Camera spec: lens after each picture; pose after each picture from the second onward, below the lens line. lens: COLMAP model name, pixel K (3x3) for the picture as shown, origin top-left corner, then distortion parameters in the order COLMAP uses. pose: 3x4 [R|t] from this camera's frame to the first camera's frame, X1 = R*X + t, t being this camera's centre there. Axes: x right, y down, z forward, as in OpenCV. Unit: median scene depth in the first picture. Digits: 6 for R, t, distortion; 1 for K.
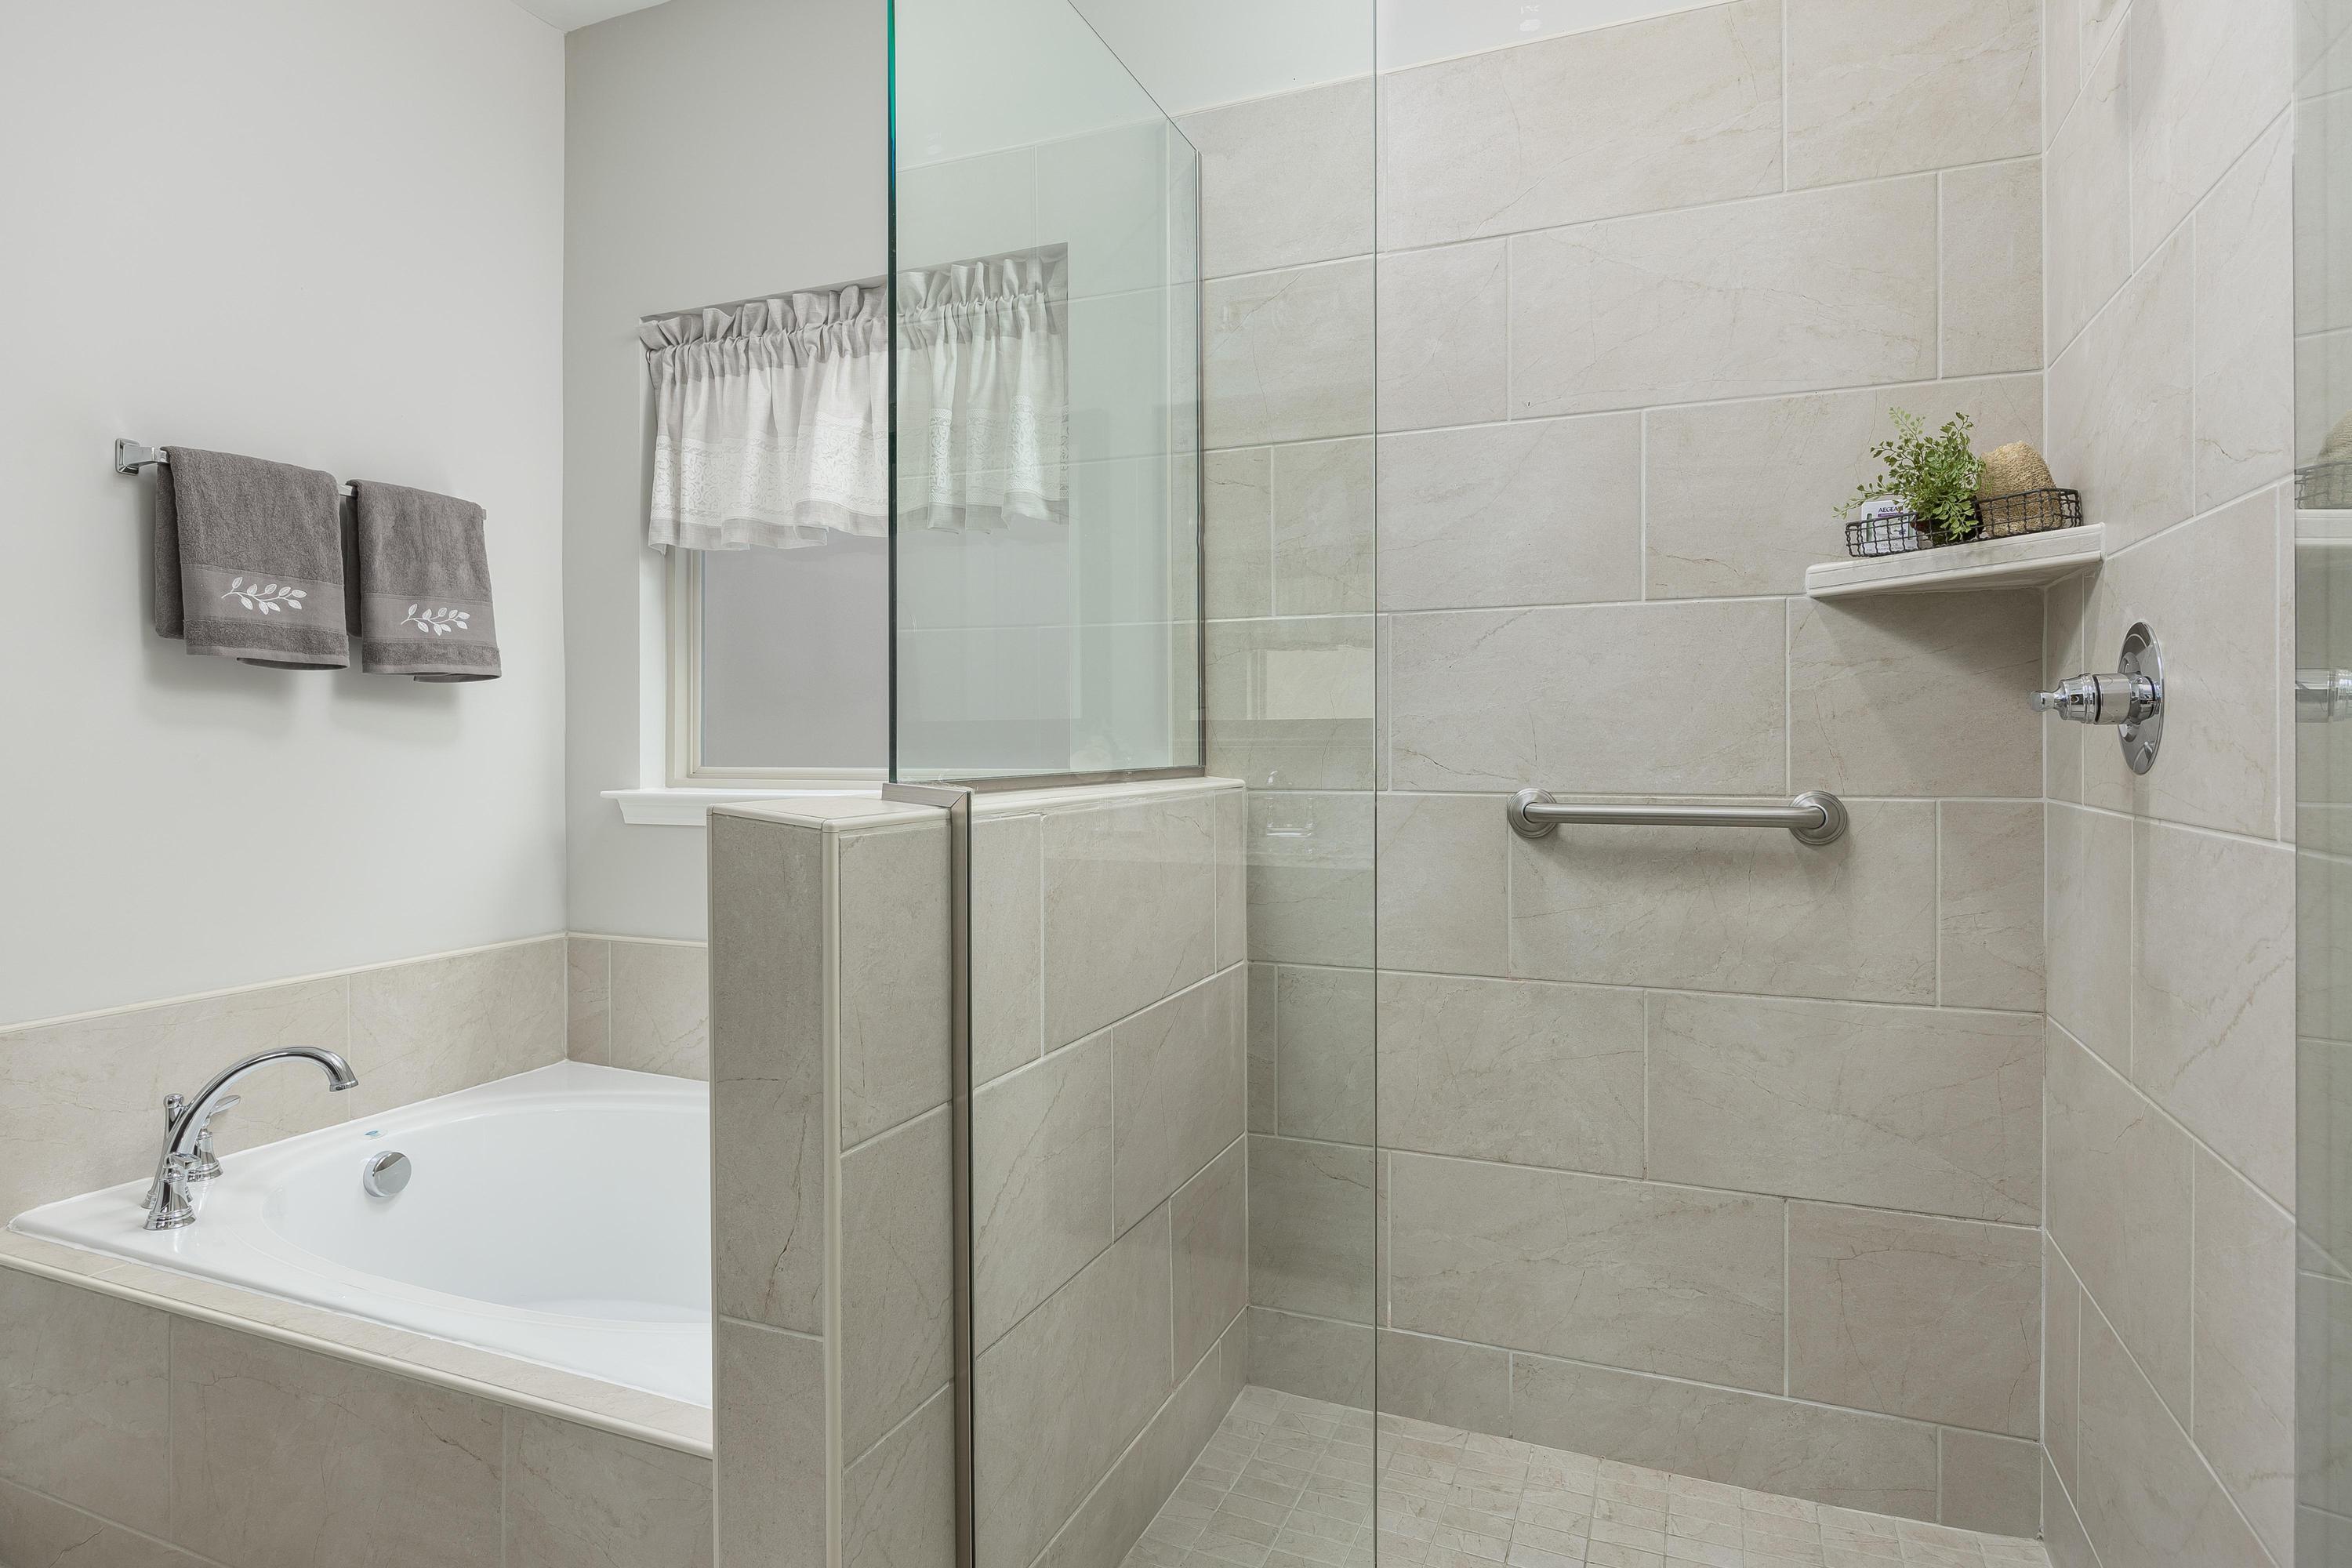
lens RADIAL K [[1274.1, 0, 1156.9], [0, 1274.1, 762.9], [0, 0, 1]] dist [-0.004971, -0.001193]
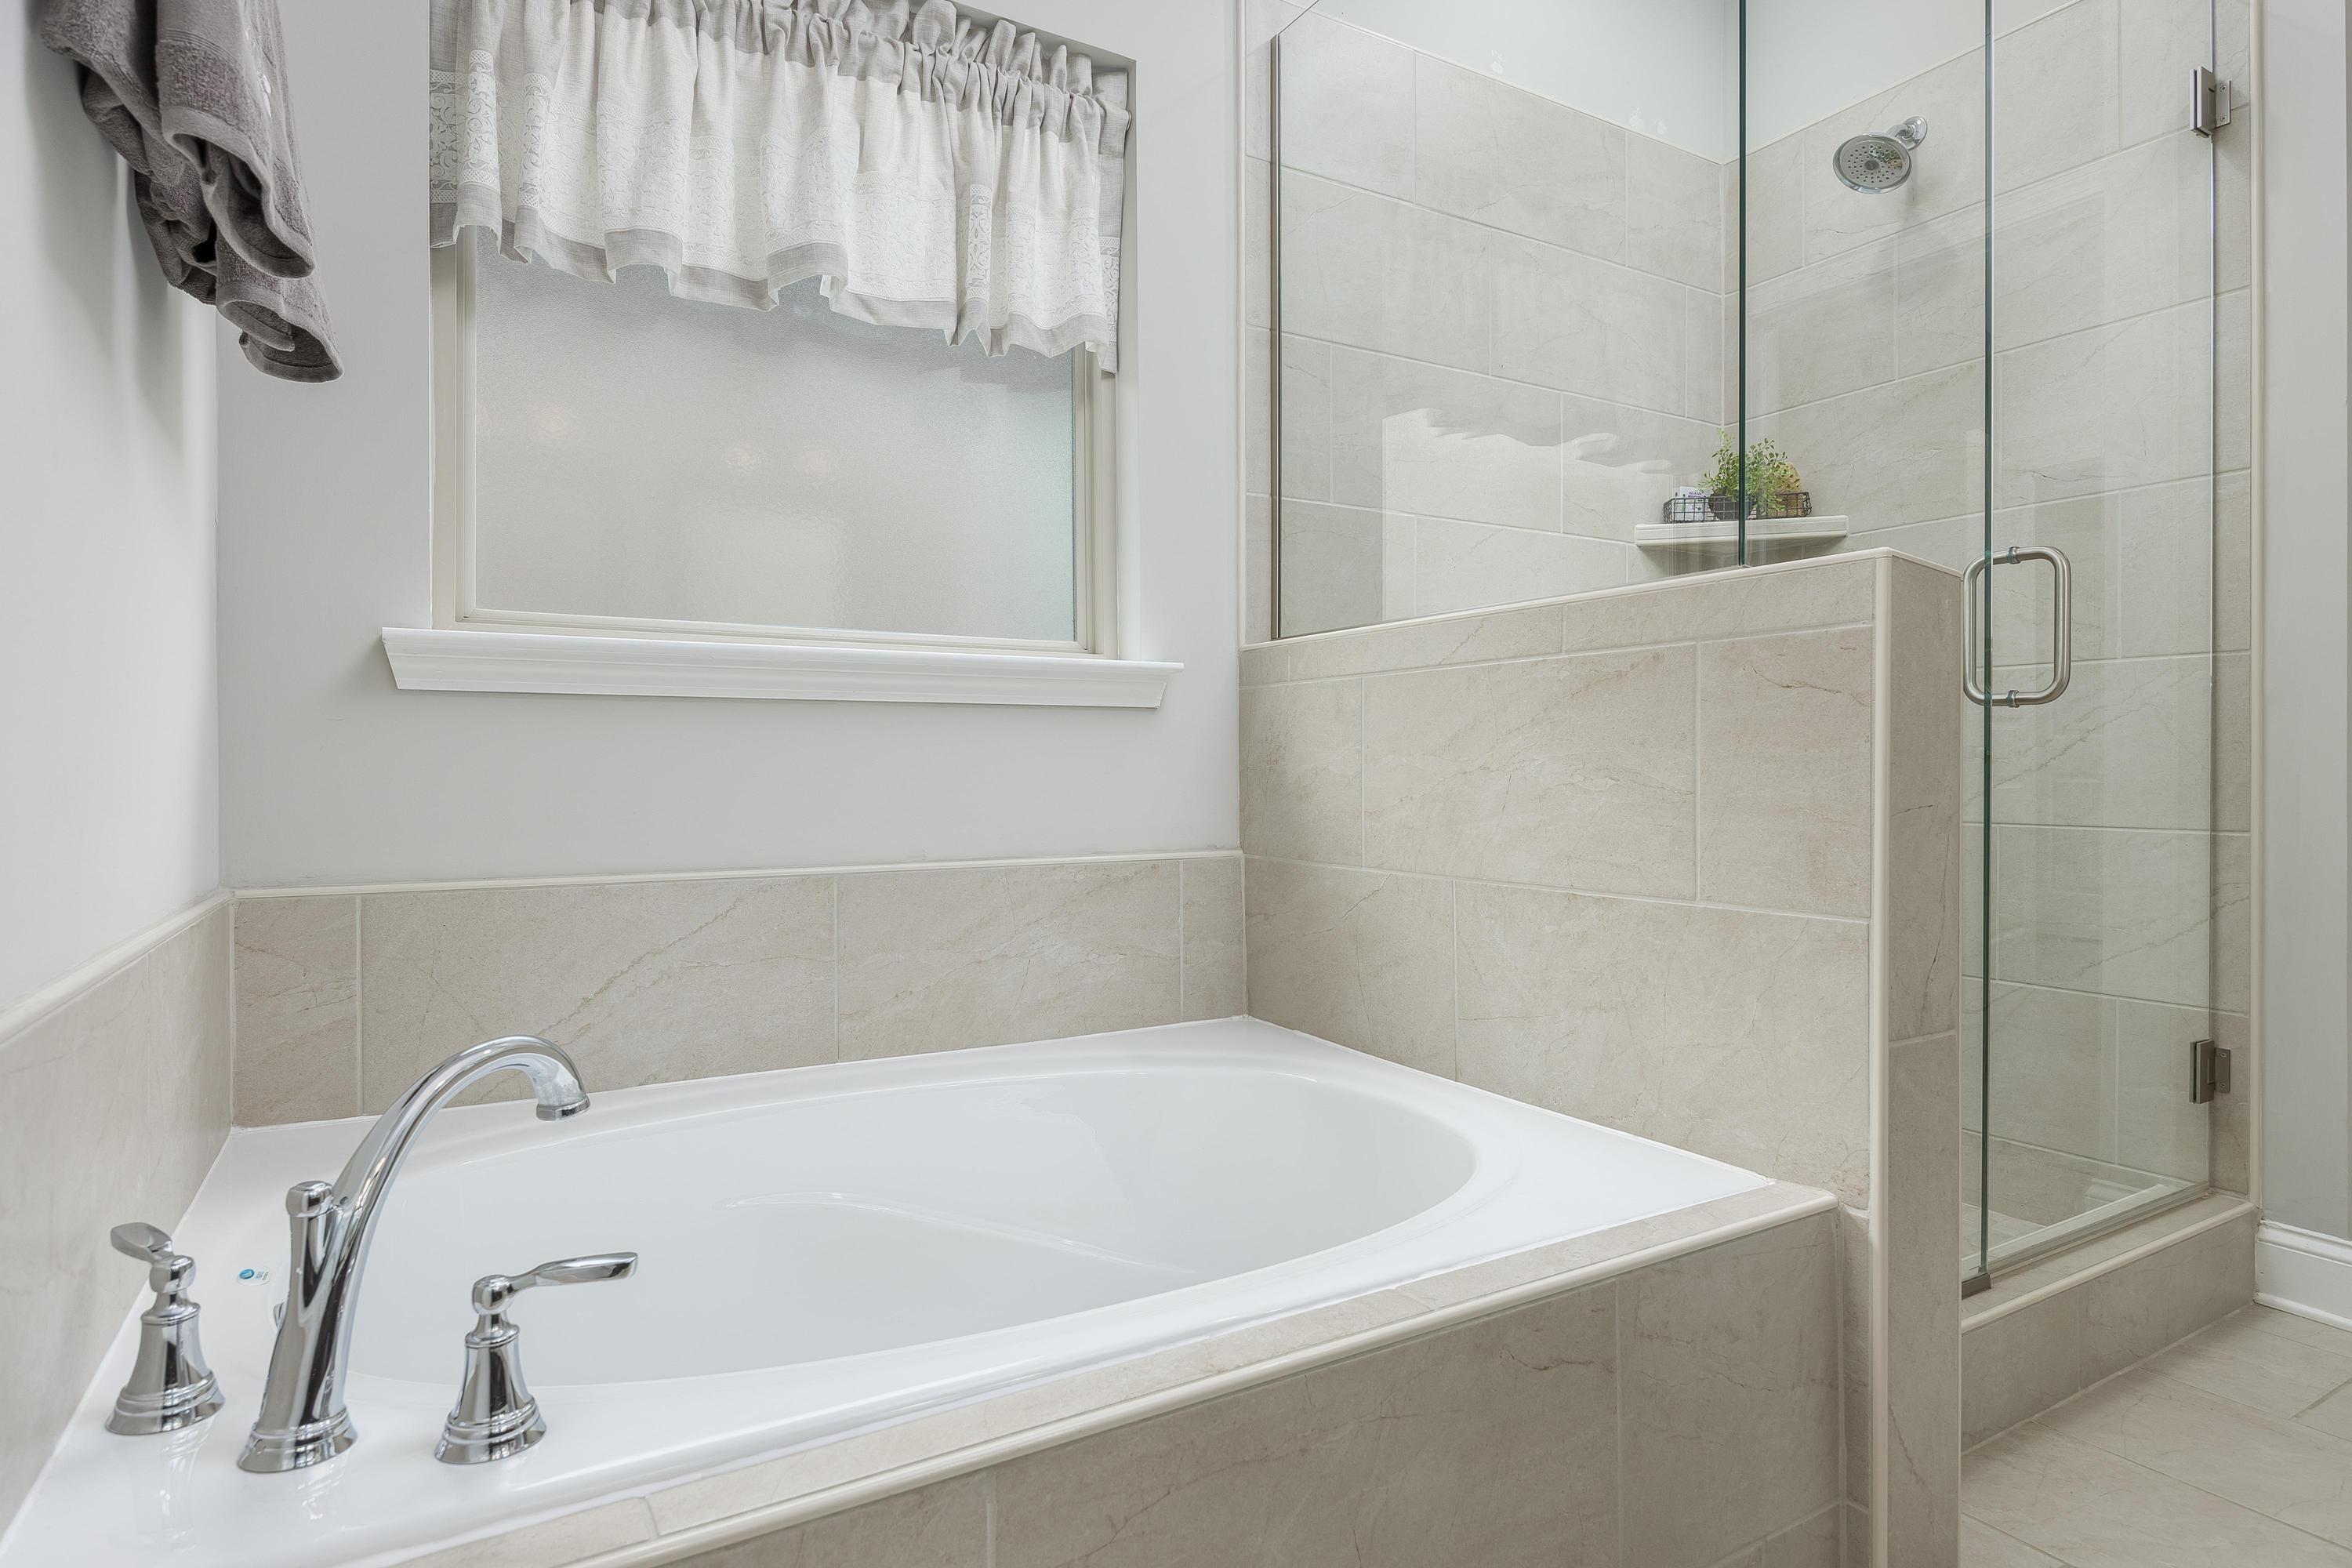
lens RADIAL K [[1274.1, 0, 1160.7], [0, 1274.1, 783.5], [0, 0, 1]] dist [-0.004971, -0.001193]
pose [[0.600583, -0.005194, 0.799545, -1.047985], [0.012303, 0.999921, -0.002746, 0.150291], [-0.799467, 0.011486, 0.600600, 0.584227]]
